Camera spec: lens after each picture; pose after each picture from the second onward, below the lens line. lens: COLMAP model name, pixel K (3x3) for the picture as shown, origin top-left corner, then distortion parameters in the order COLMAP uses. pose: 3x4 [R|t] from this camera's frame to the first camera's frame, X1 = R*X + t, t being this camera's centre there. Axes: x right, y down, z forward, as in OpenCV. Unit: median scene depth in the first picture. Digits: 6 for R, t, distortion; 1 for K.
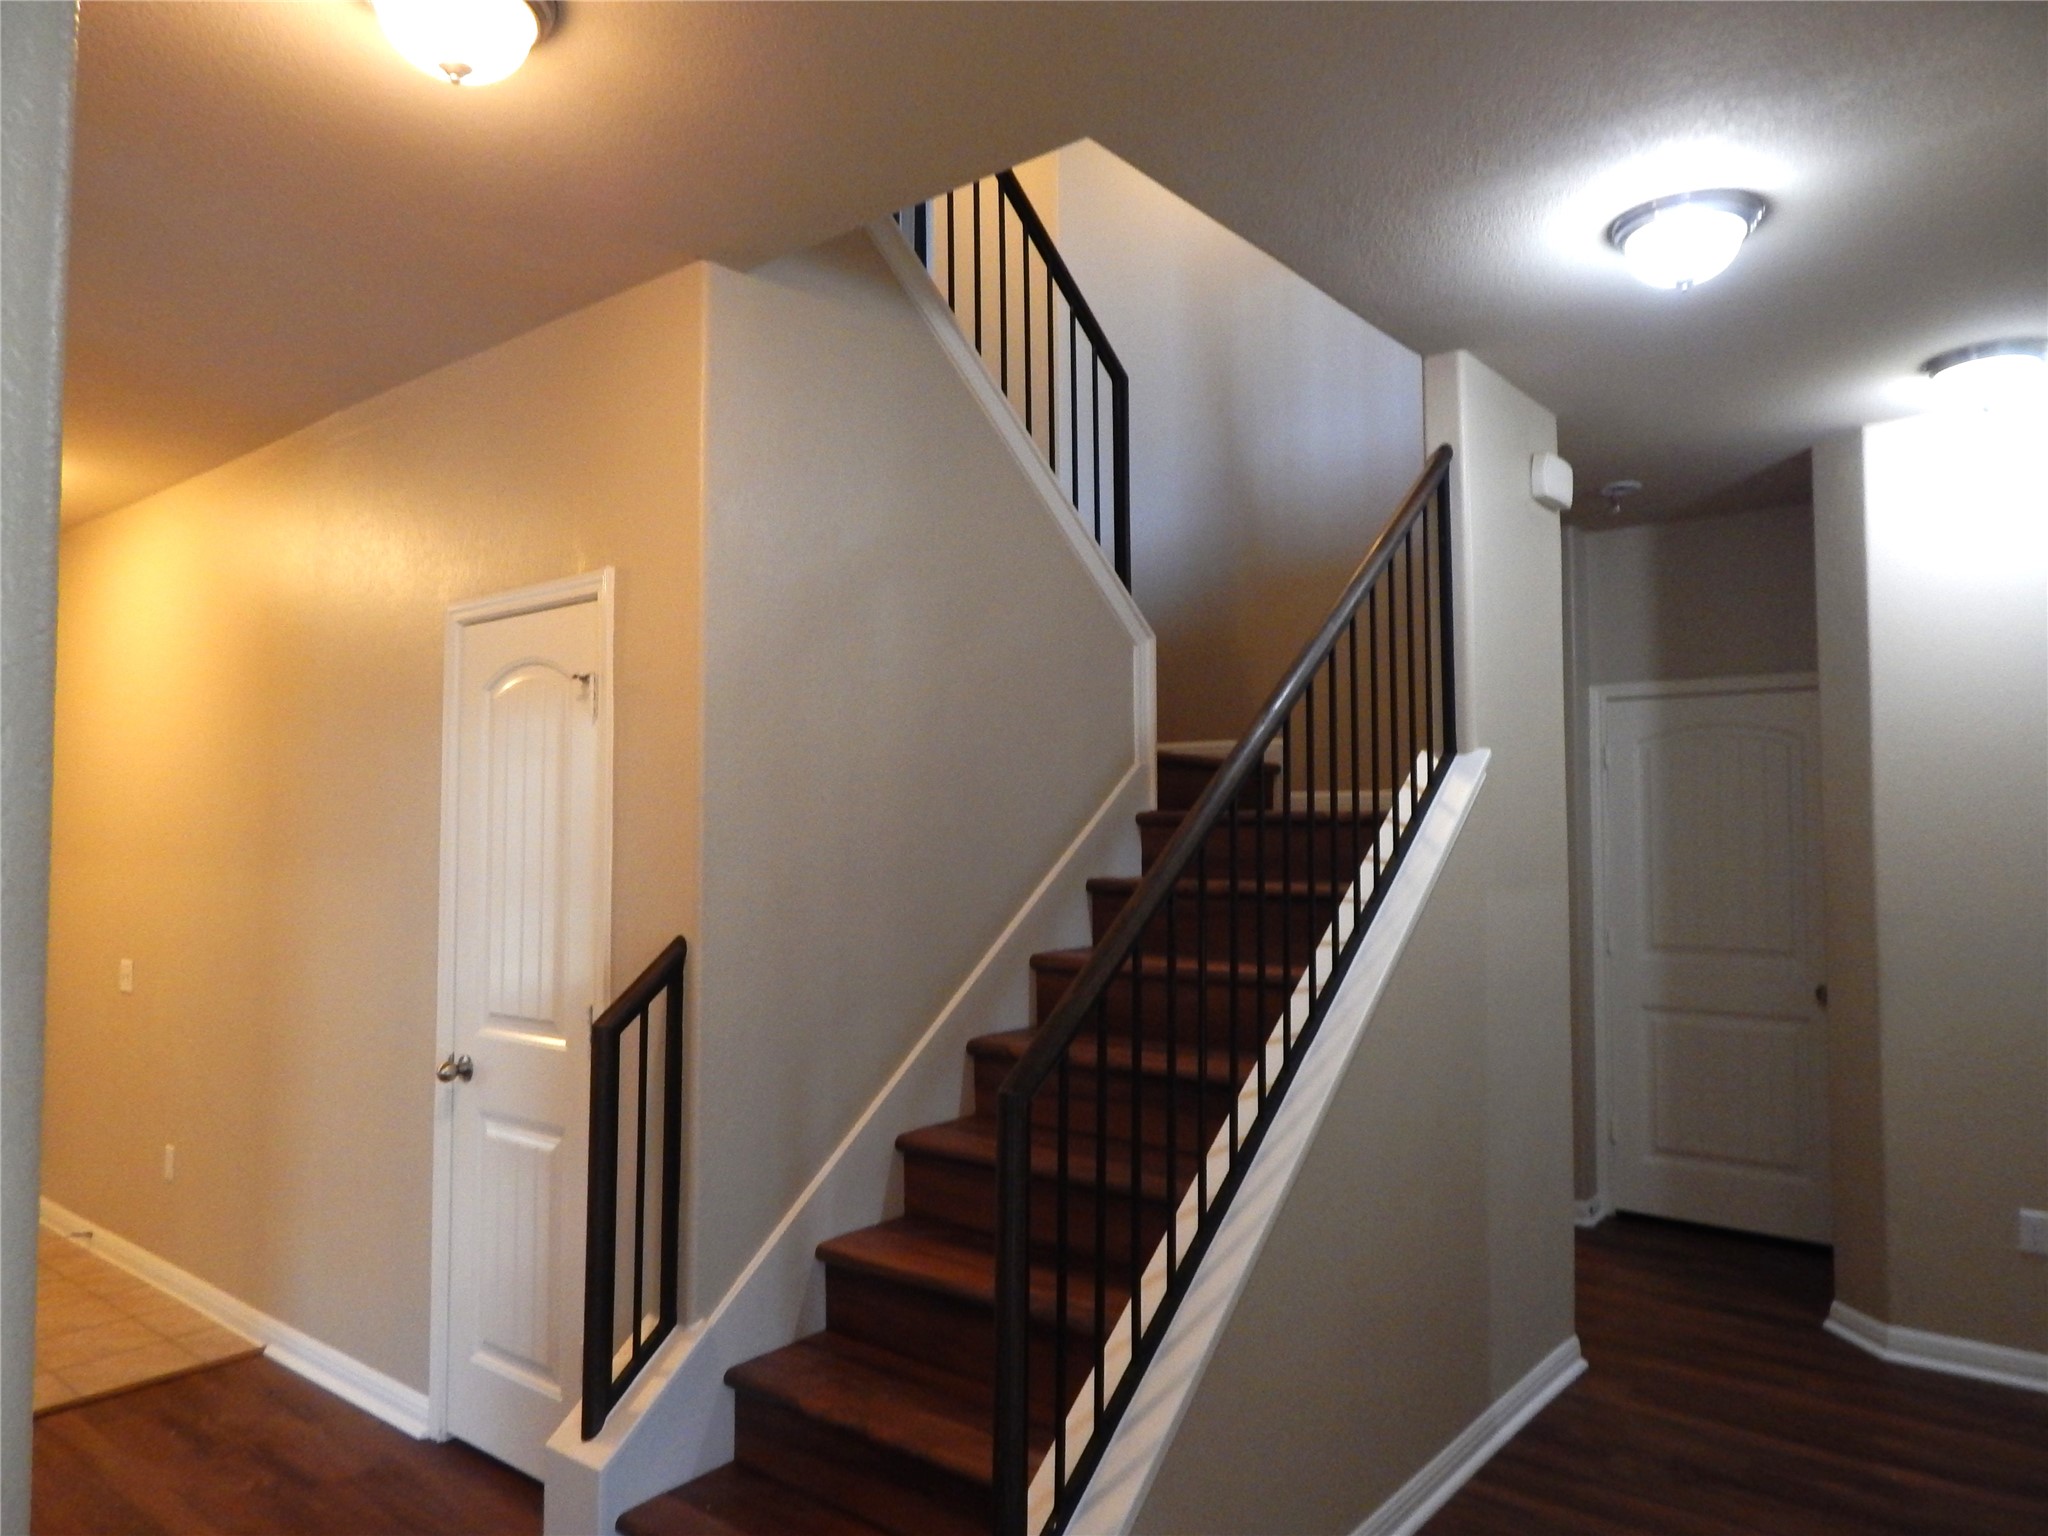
lens RADIAL K [[1344.6, 0, 1024.0], [0, 1344.6, 768.0], [0, 0, 1]] dist [-0.001856, 0.000318]
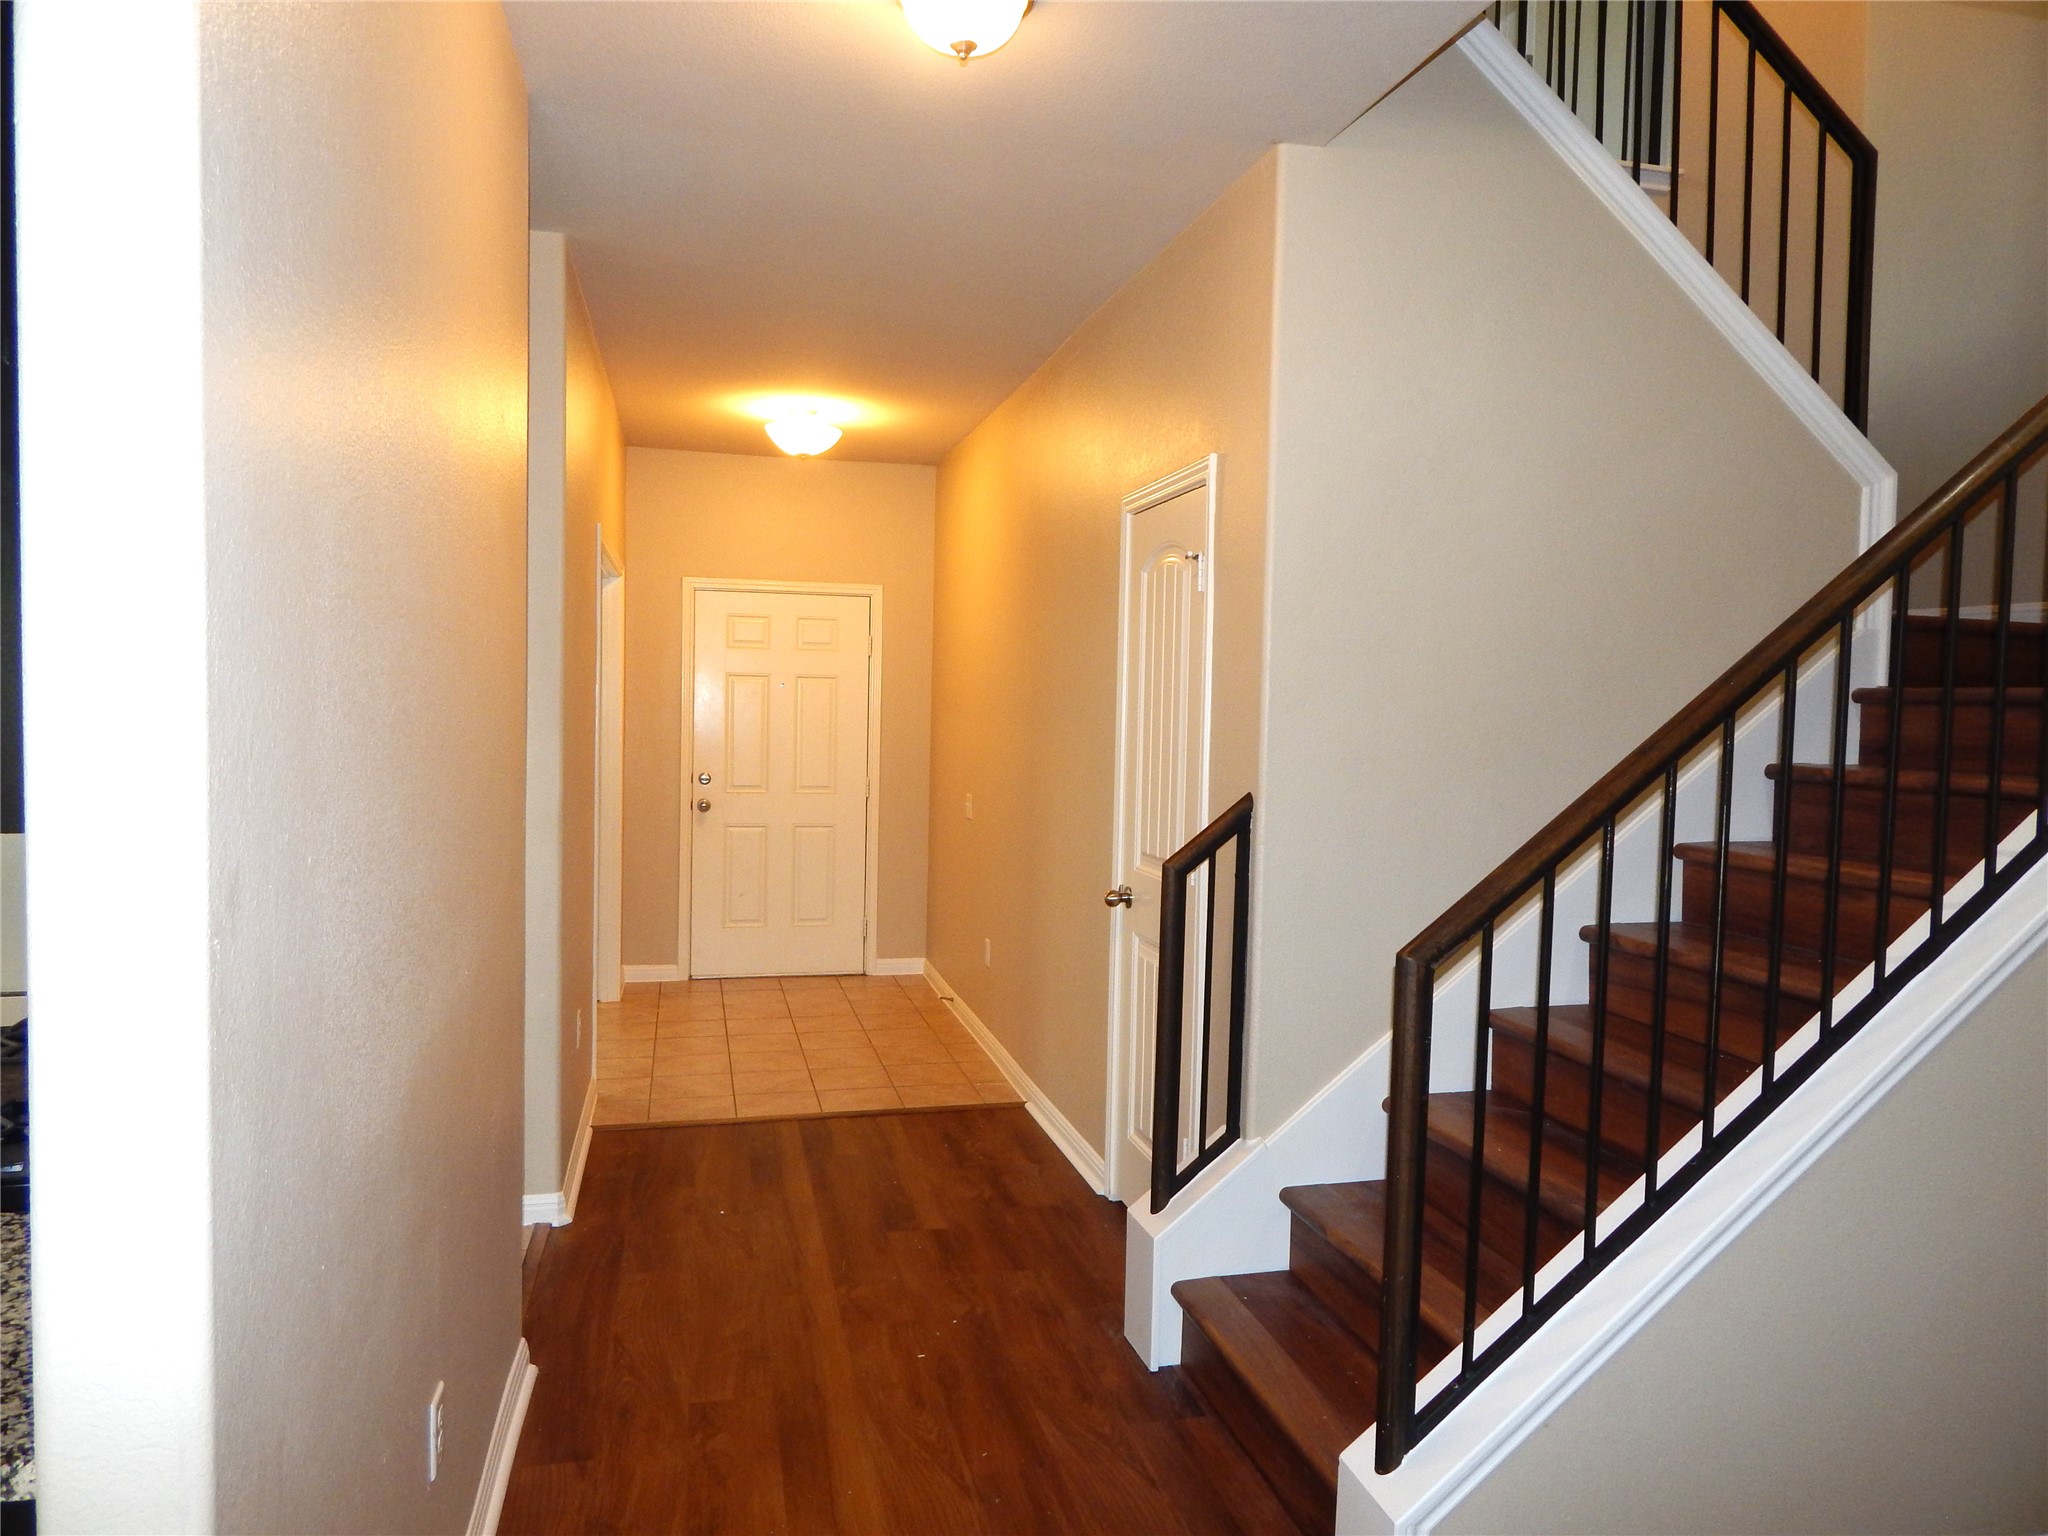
lens RADIAL K [[1344.6, 0, 1024.0], [0, 1344.6, 768.0], [0, 0, 1]] dist [-0.001856, 0.000318]
pose [[0.796185, 0.050748, -0.602921, 0.230097], [0.004659, 0.995933, 0.089981, 0.005483], [0.605035, -0.074451, 0.792710, 0.025178]]
